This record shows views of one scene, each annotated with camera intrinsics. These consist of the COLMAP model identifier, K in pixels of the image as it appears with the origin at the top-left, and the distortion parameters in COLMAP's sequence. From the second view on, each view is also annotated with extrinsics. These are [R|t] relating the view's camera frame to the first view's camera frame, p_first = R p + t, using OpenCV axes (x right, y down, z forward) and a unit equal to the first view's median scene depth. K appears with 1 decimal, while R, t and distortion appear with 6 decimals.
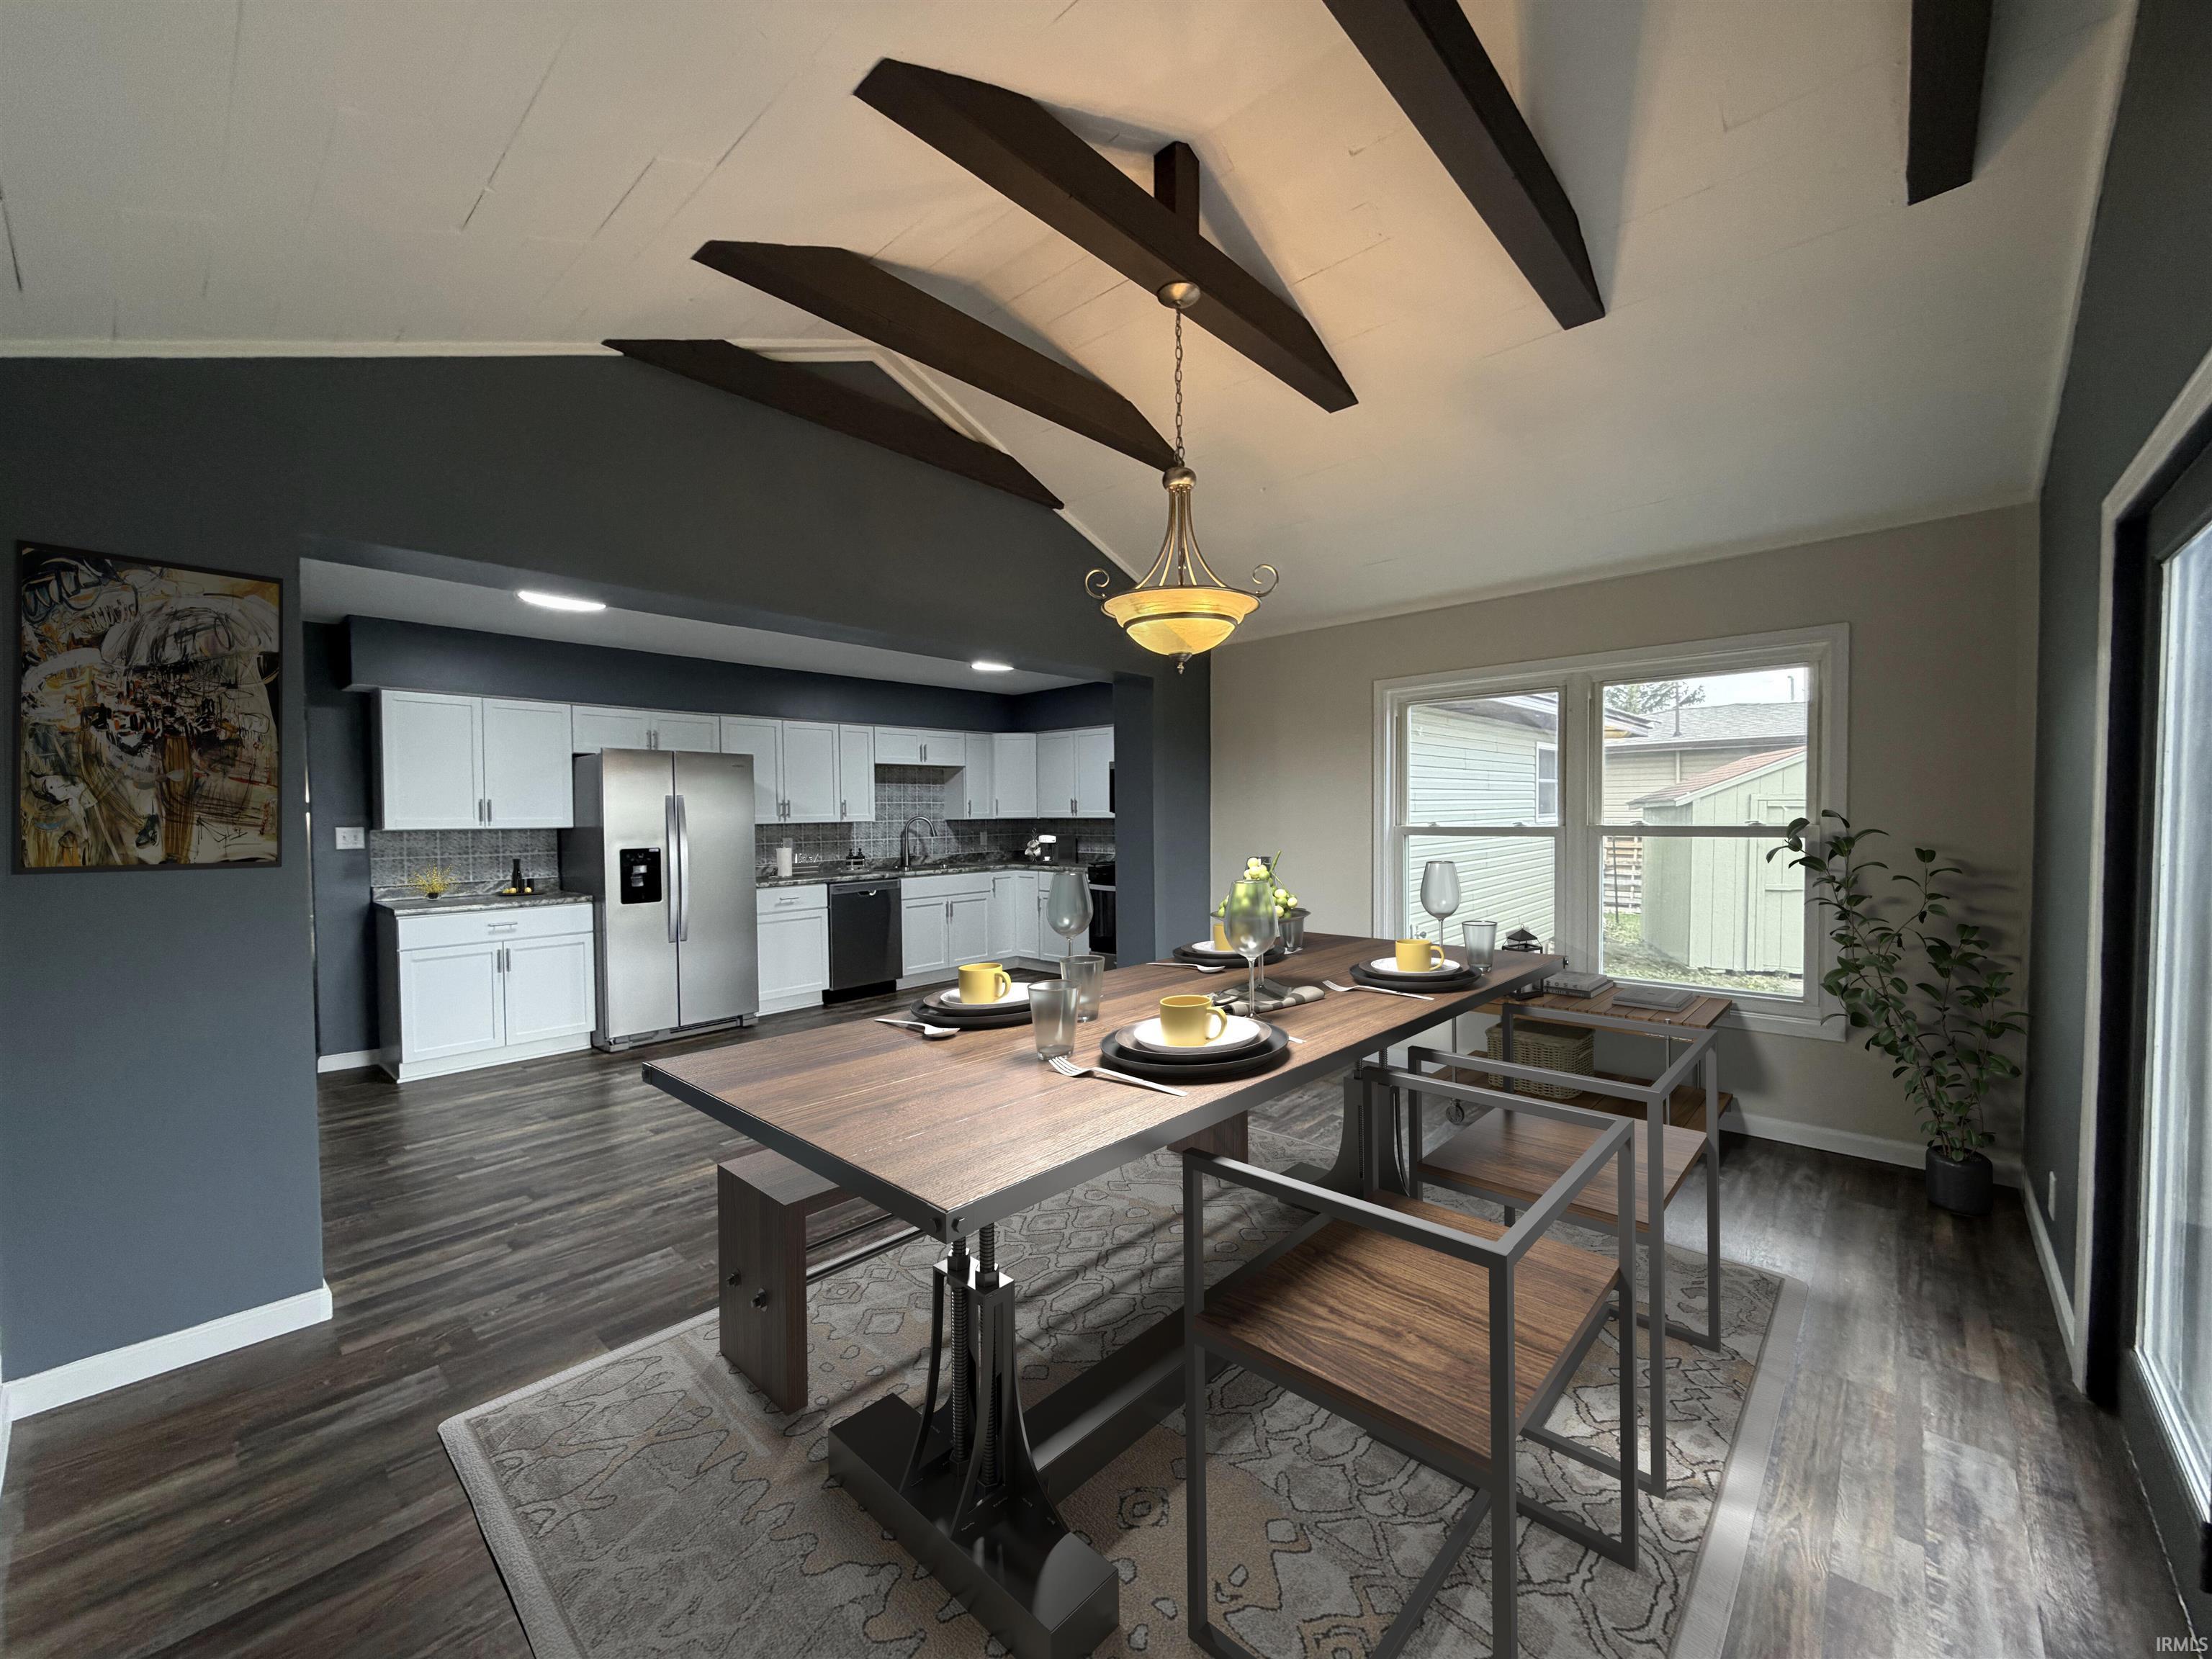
lens RADIAL K [[881.9, 0, 1093.2], [0, 881.9, 837.6], [0, 0, 1]] dist [0.000366, 0.000092]
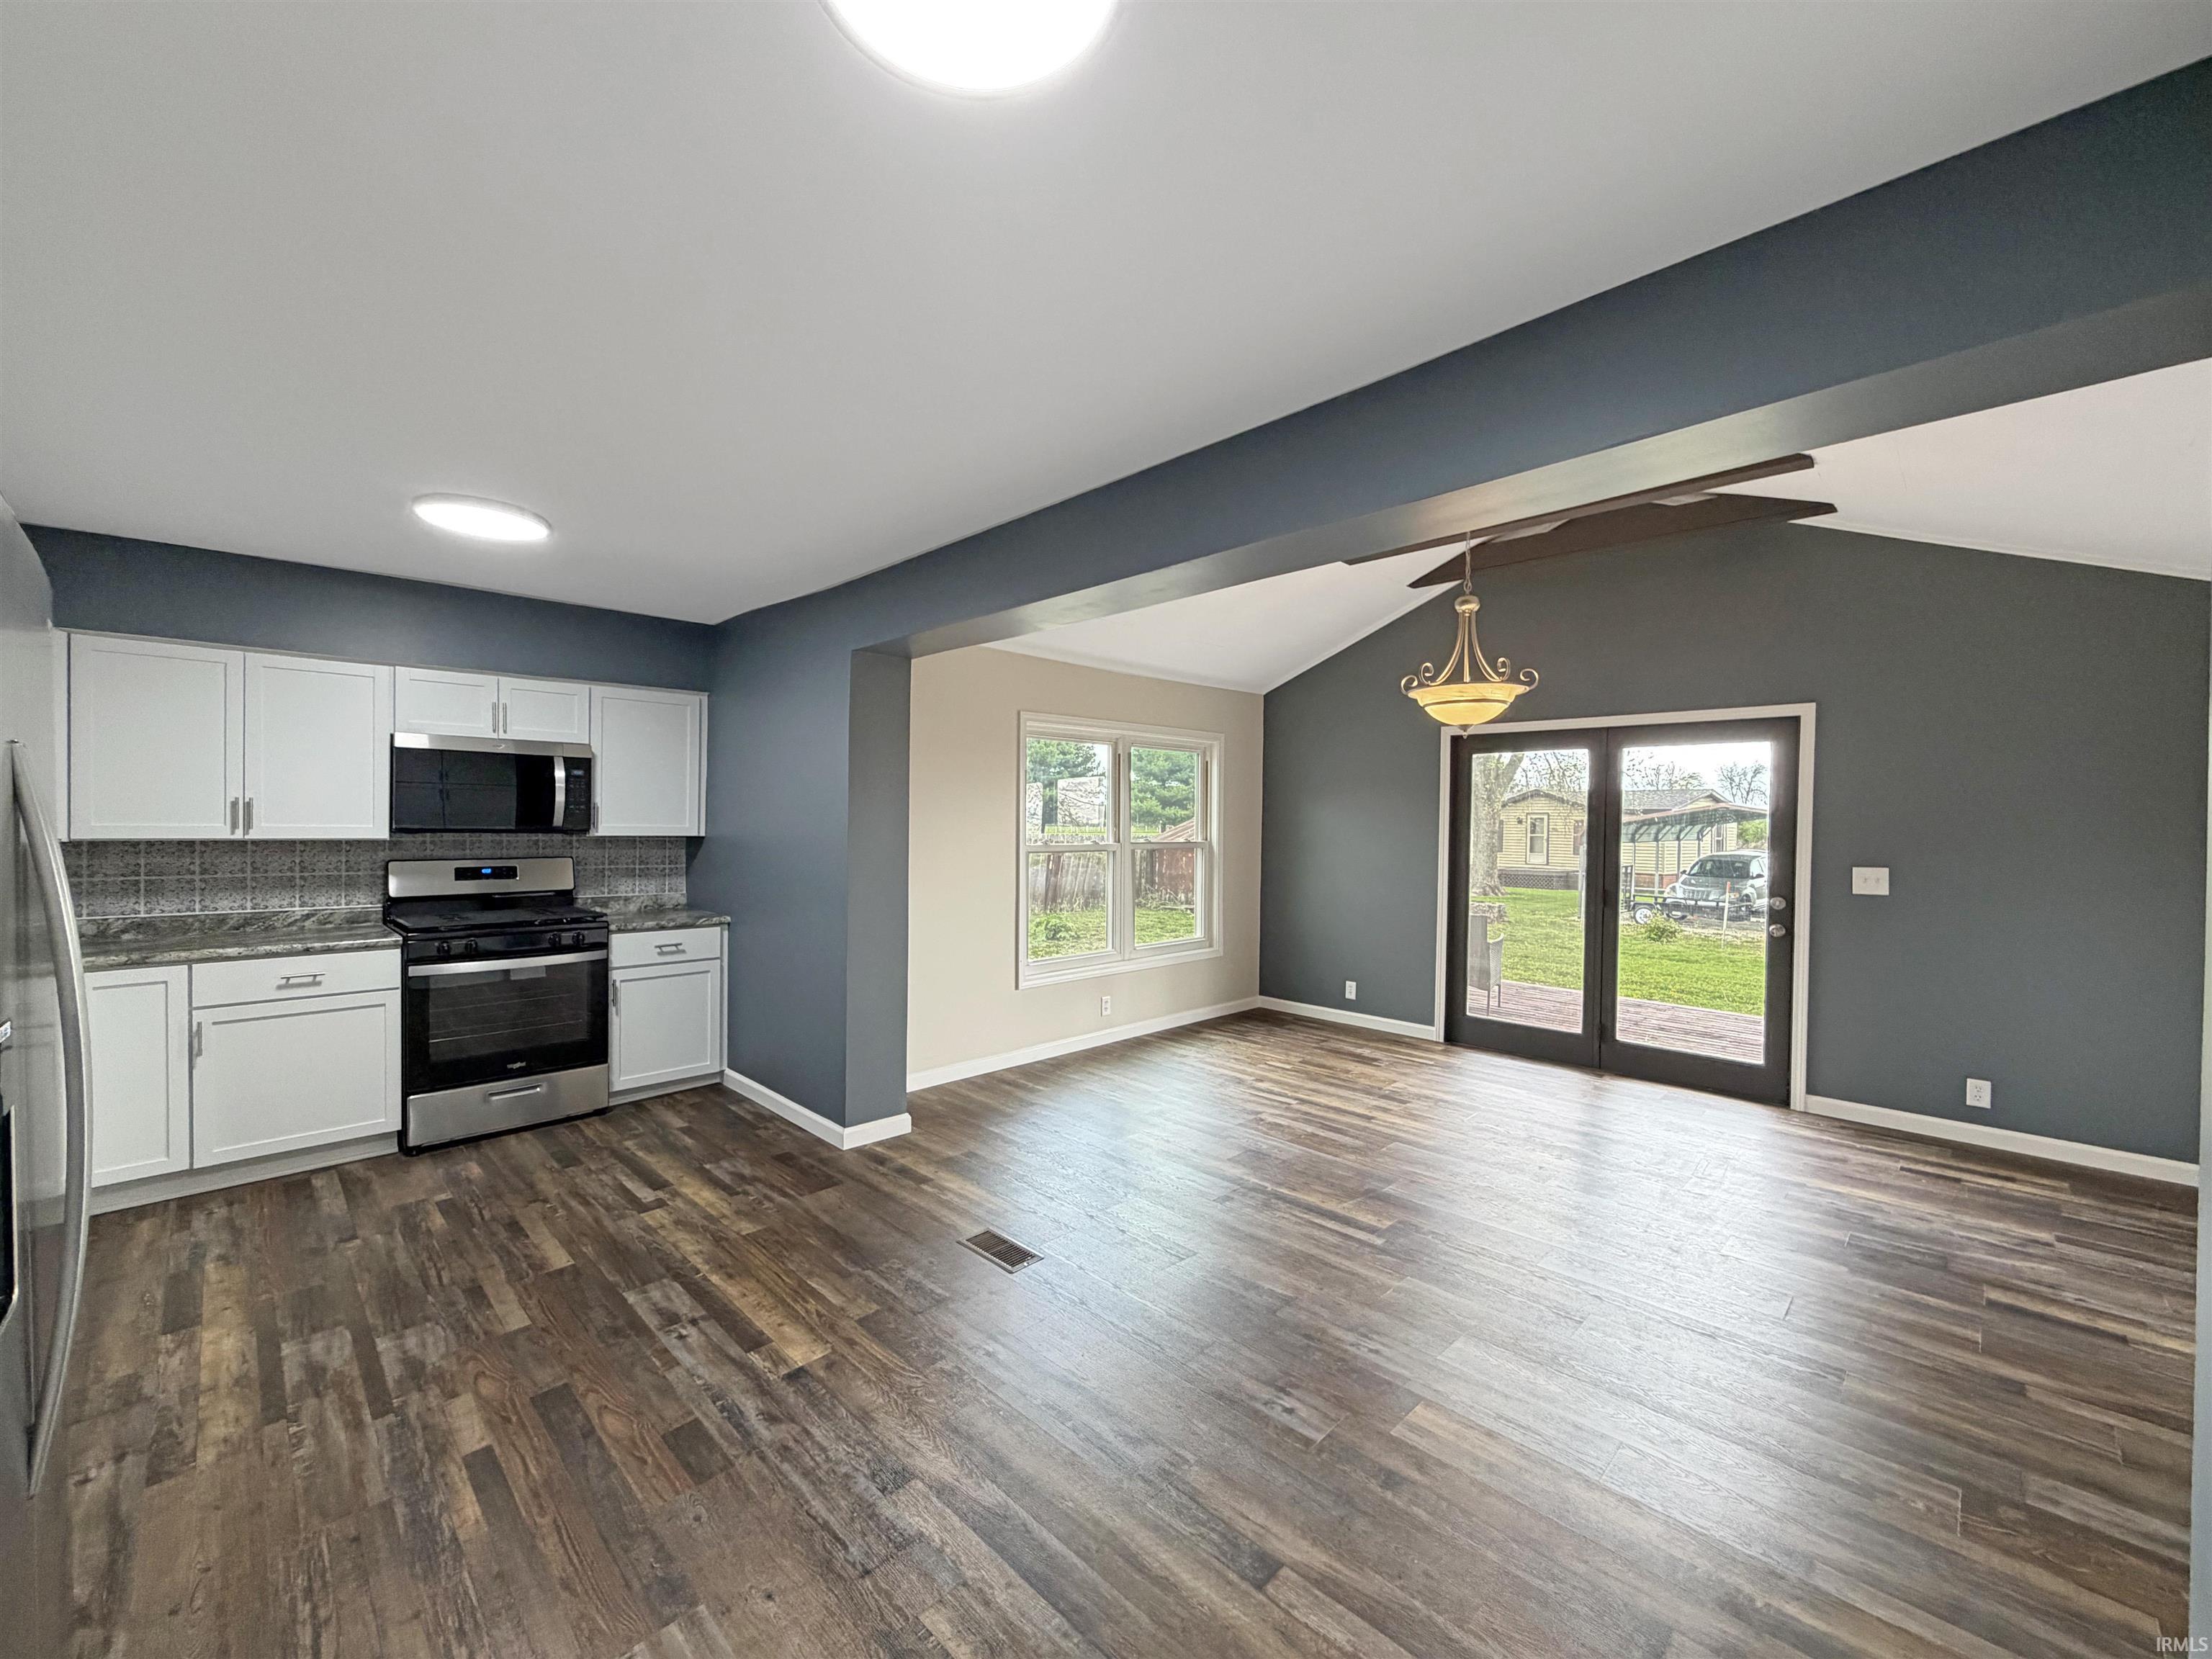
lens RADIAL K [[880.1, 0, 1097.0], [0, 880.1, 834.1], [0, 0, 1]] dist [-0.000326, 0.000157]
pose [[0.039809, -0.001502, 0.999206, -0.539955], [0.021975, 0.999758, 0.000627, -0.017861], [-0.998966, 0.021932, 0.039833, 0.614232]]
